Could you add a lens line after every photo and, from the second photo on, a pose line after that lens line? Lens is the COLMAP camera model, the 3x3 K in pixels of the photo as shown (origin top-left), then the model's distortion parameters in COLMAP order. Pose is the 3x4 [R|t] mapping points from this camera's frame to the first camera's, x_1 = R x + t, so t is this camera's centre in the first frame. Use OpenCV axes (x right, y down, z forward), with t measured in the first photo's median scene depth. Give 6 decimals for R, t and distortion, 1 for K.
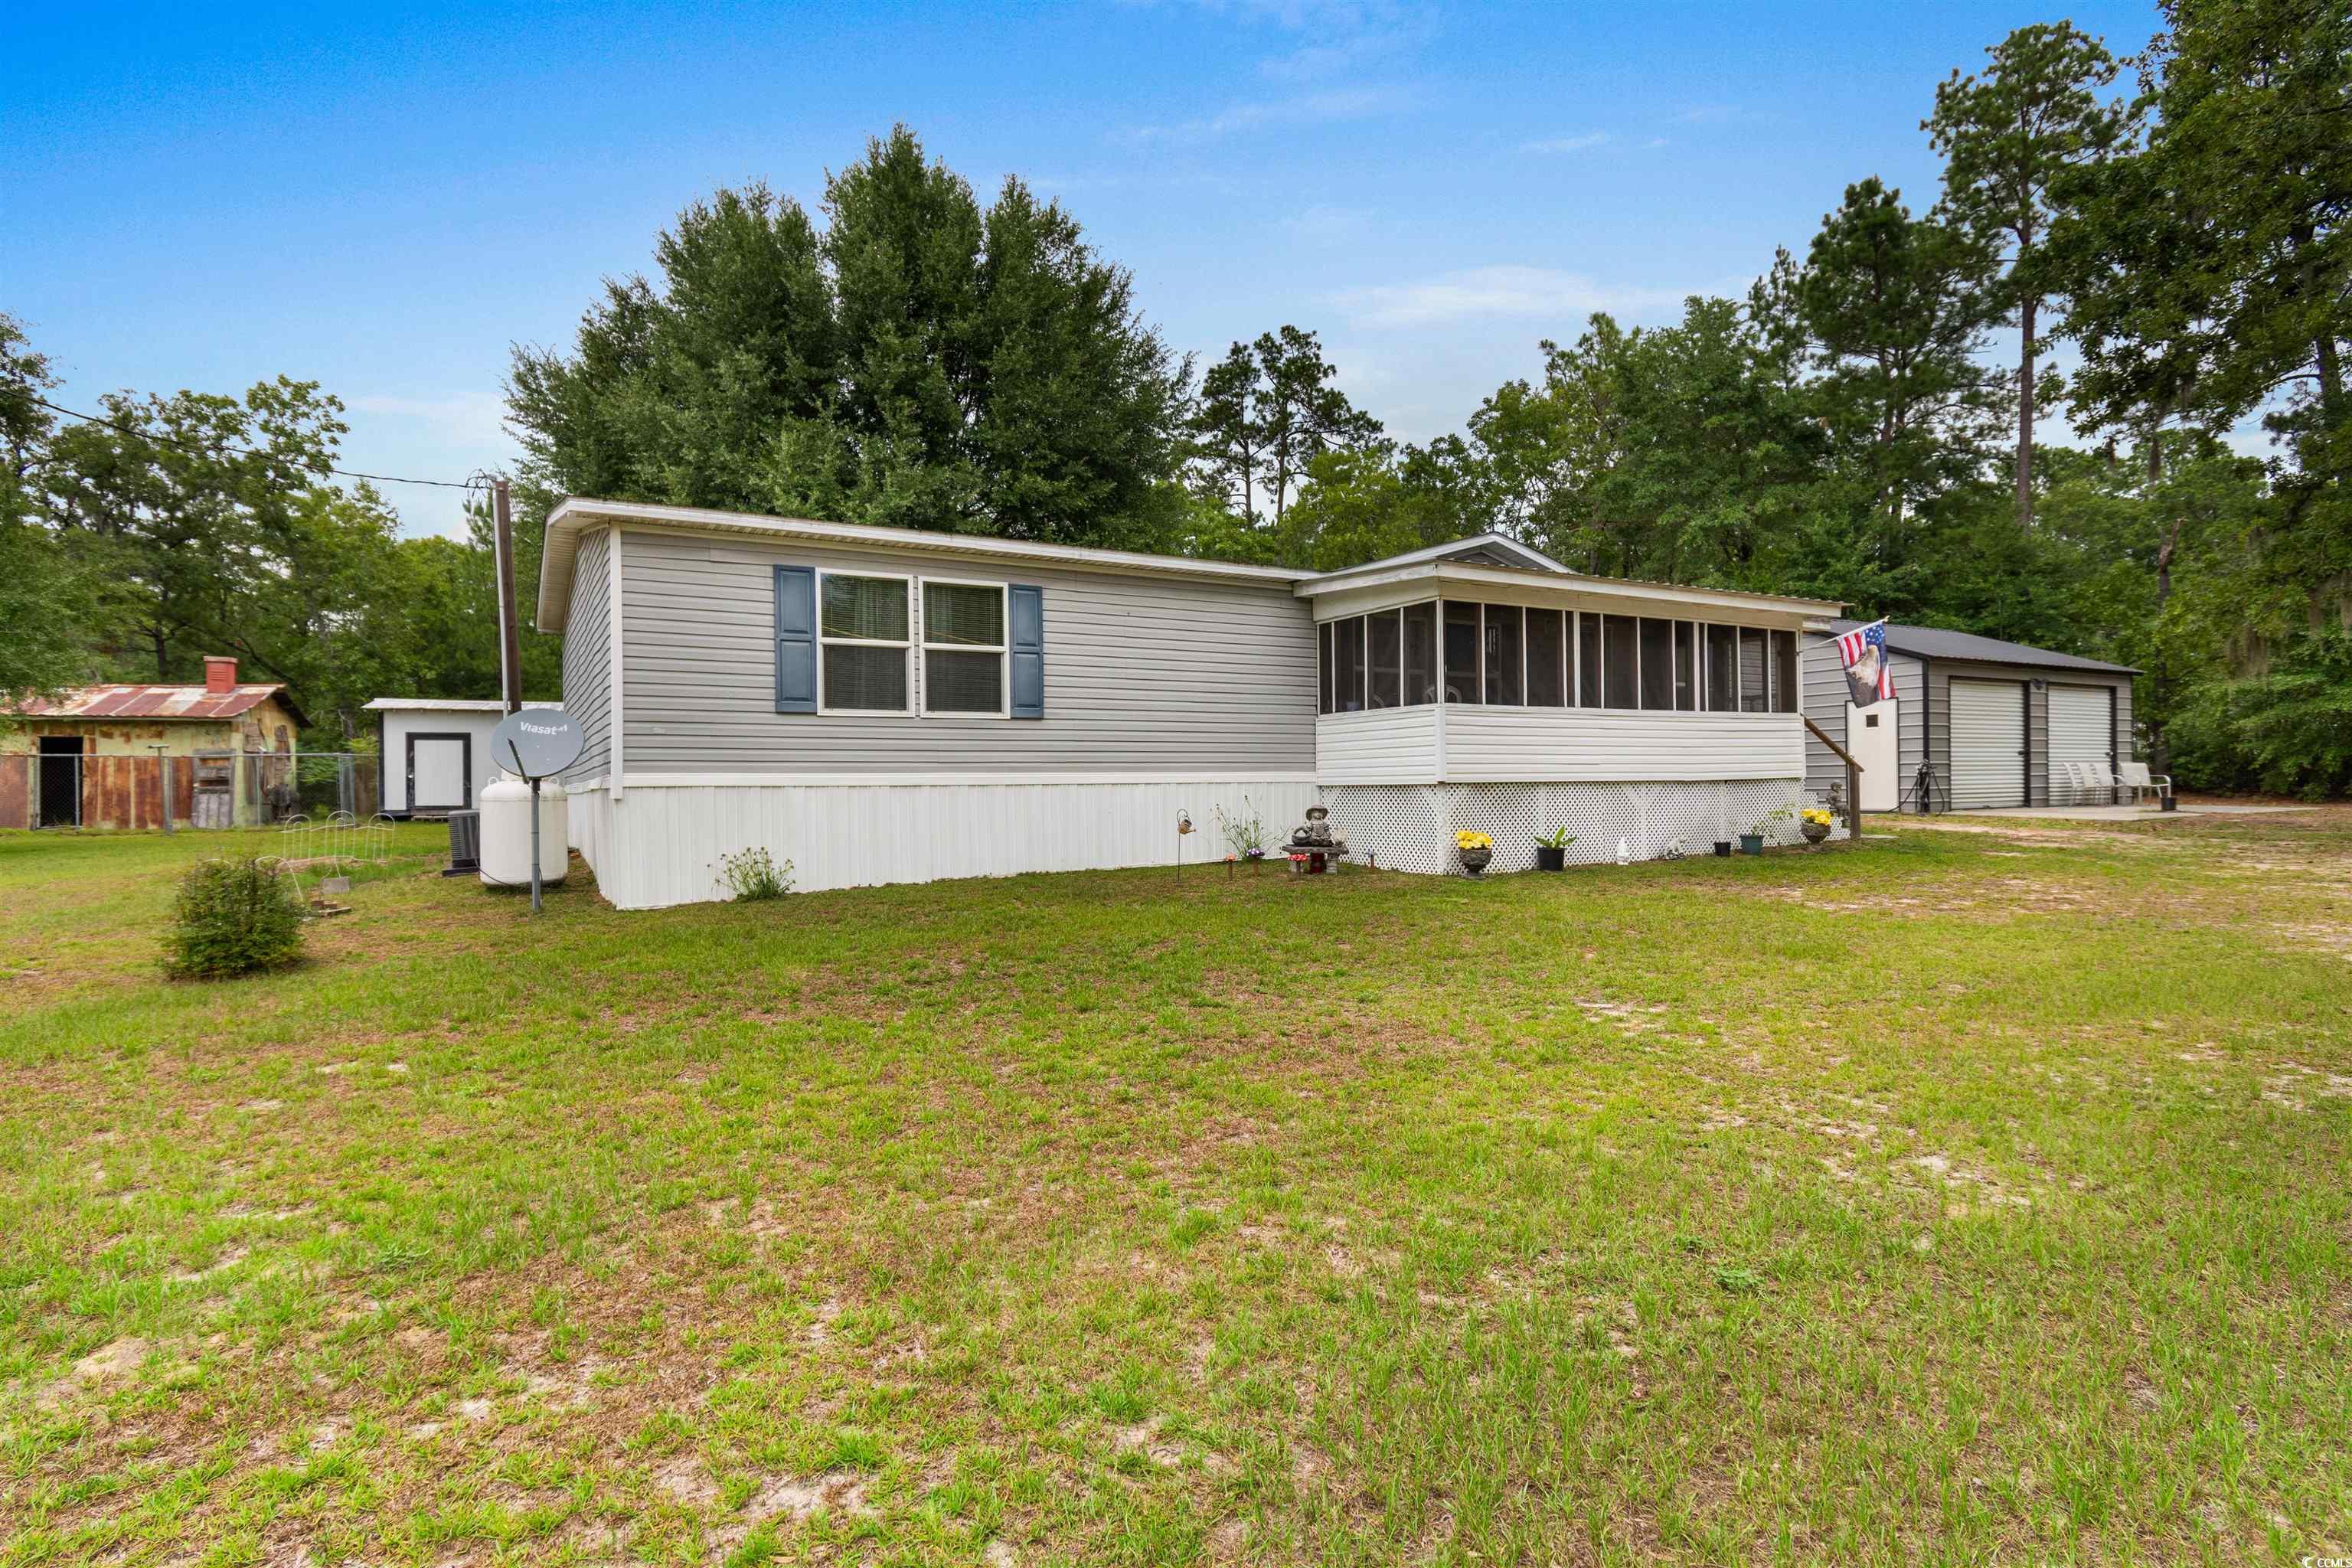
lens RADIAL K [[1188.9, 0, 1176.0], [0, 1188.9, 784.0], [0, 0, 1]] dist [0.003189, 0.000857]
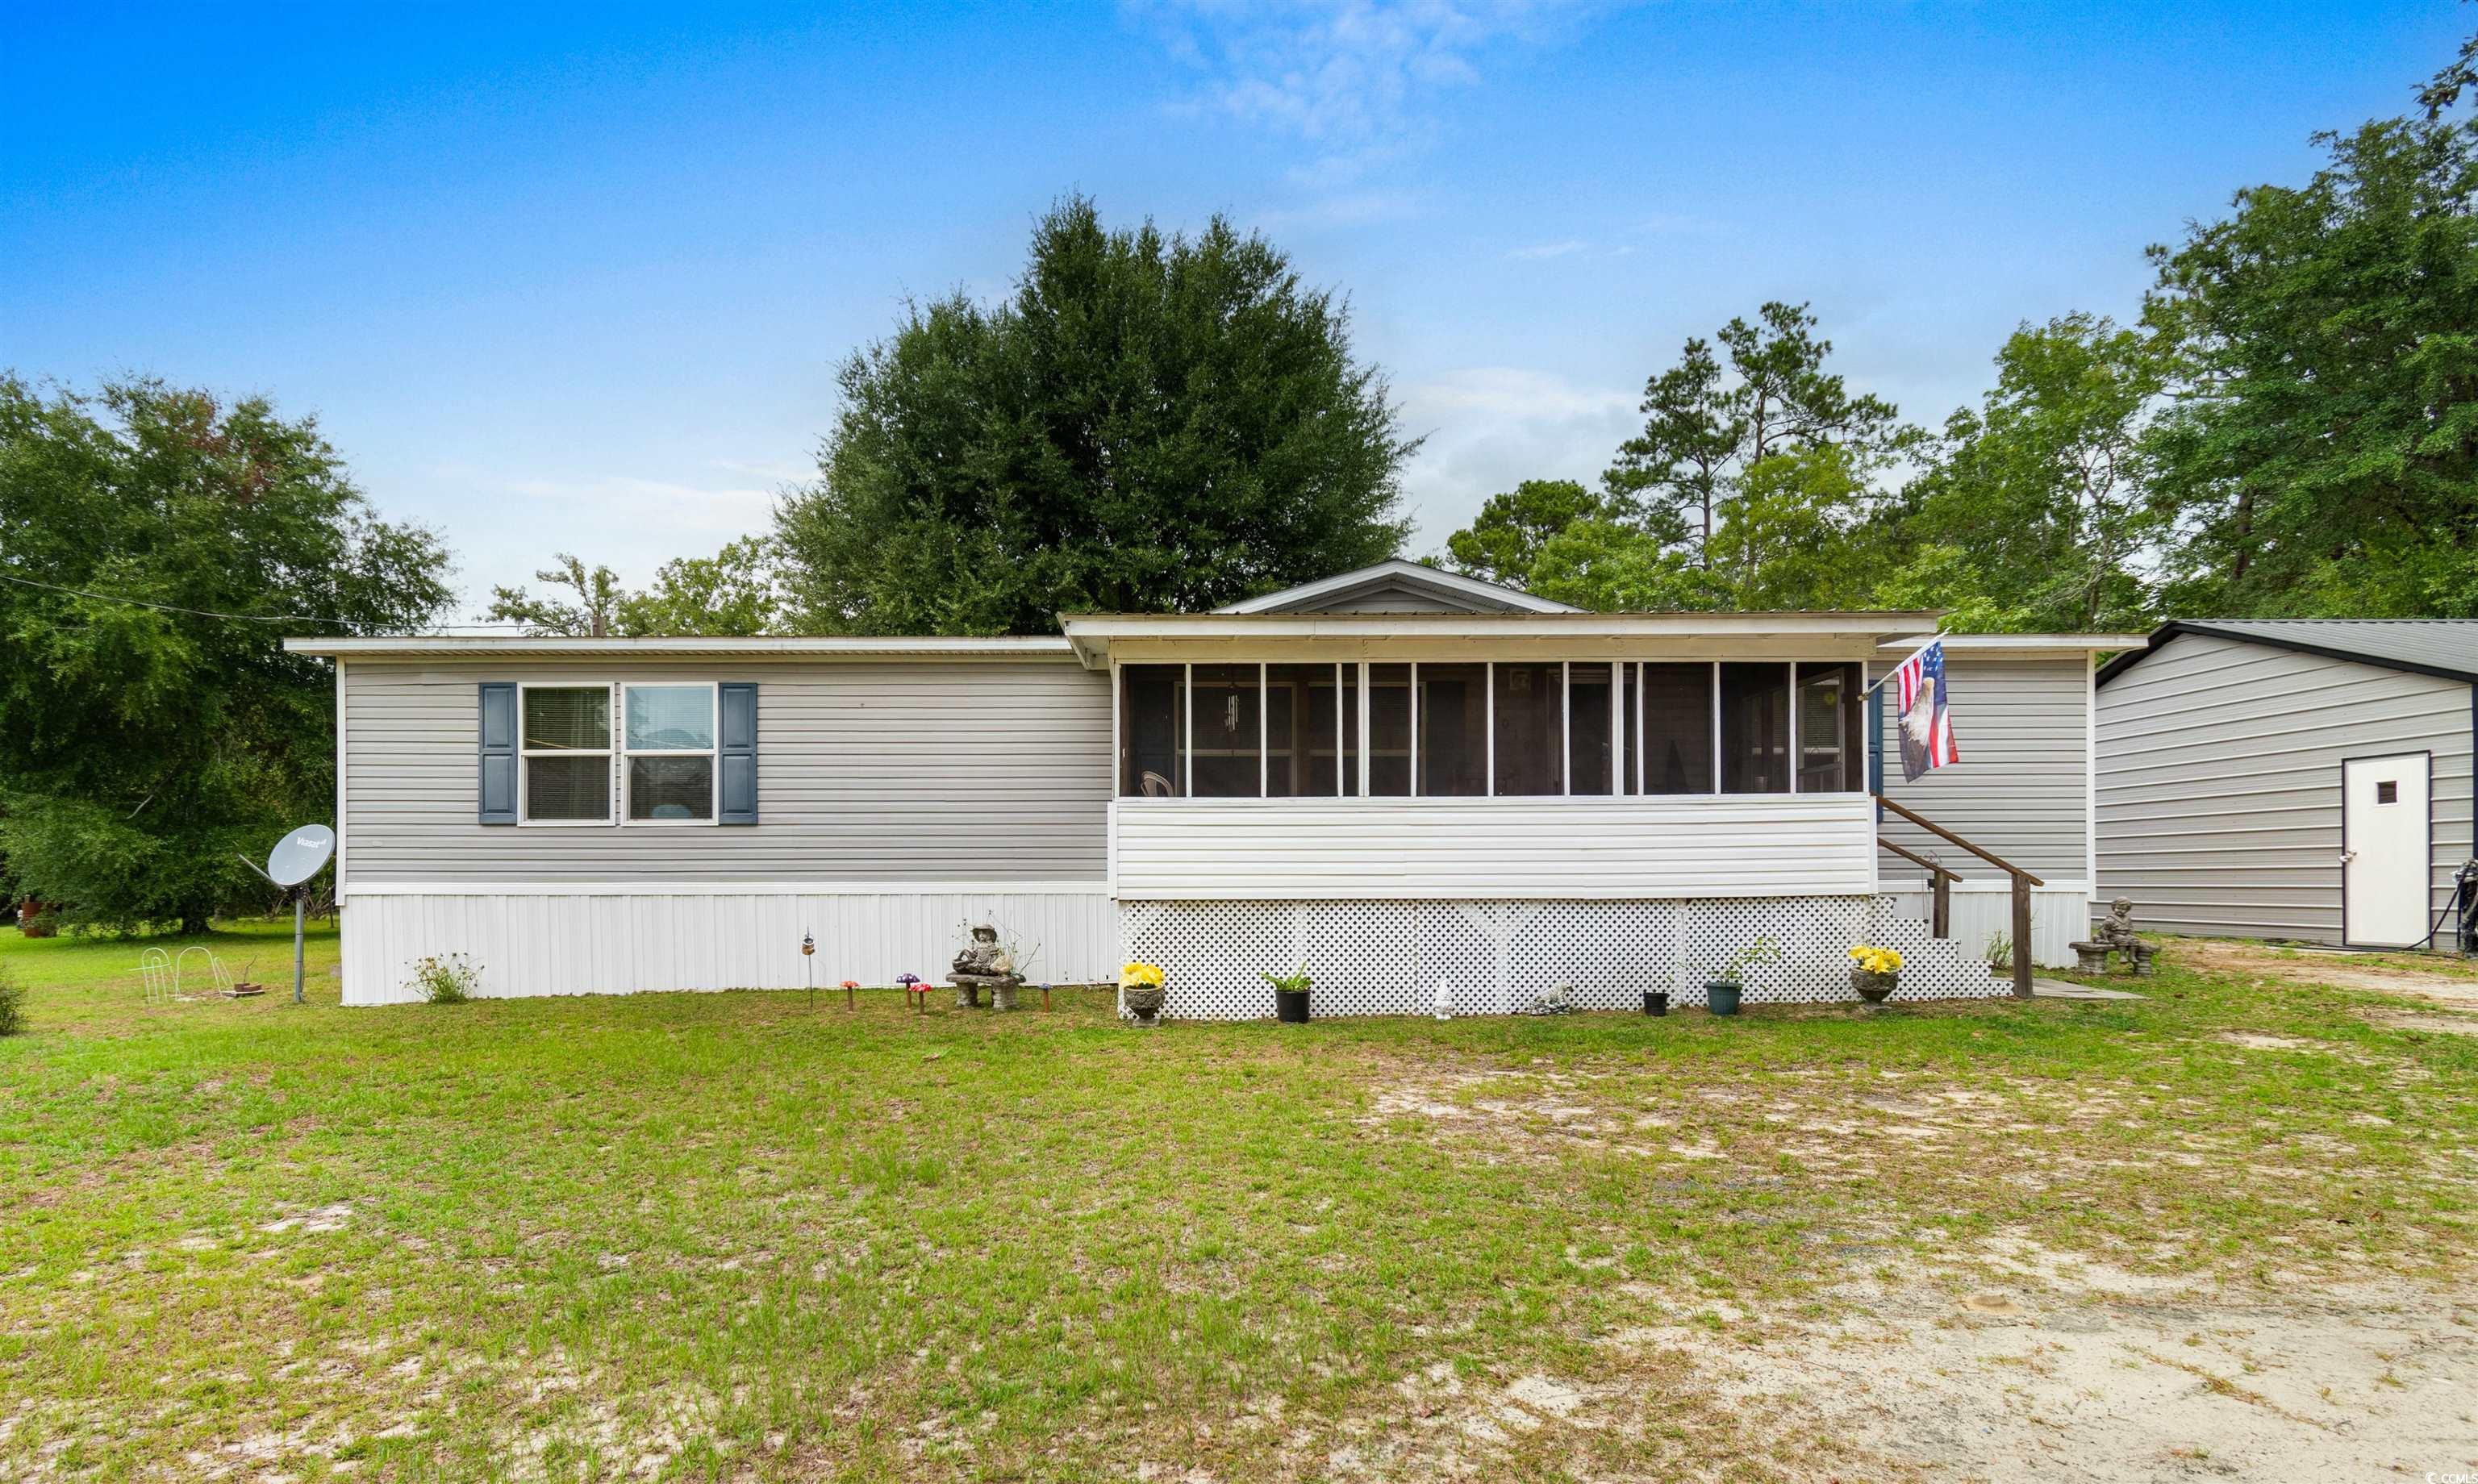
lens RADIAL K [[1263.7, 0, 1237.3], [0, 1263.7, 886.7], [0, 0, 1]] dist [0.002297, -0.001332]
pose [[0.870938, 0.010623, -0.491278, 0.625585], [-0.005465, 0.999914, 0.011933, -0.017798], [0.491362, -0.007708, 0.870921, 0.285842]]
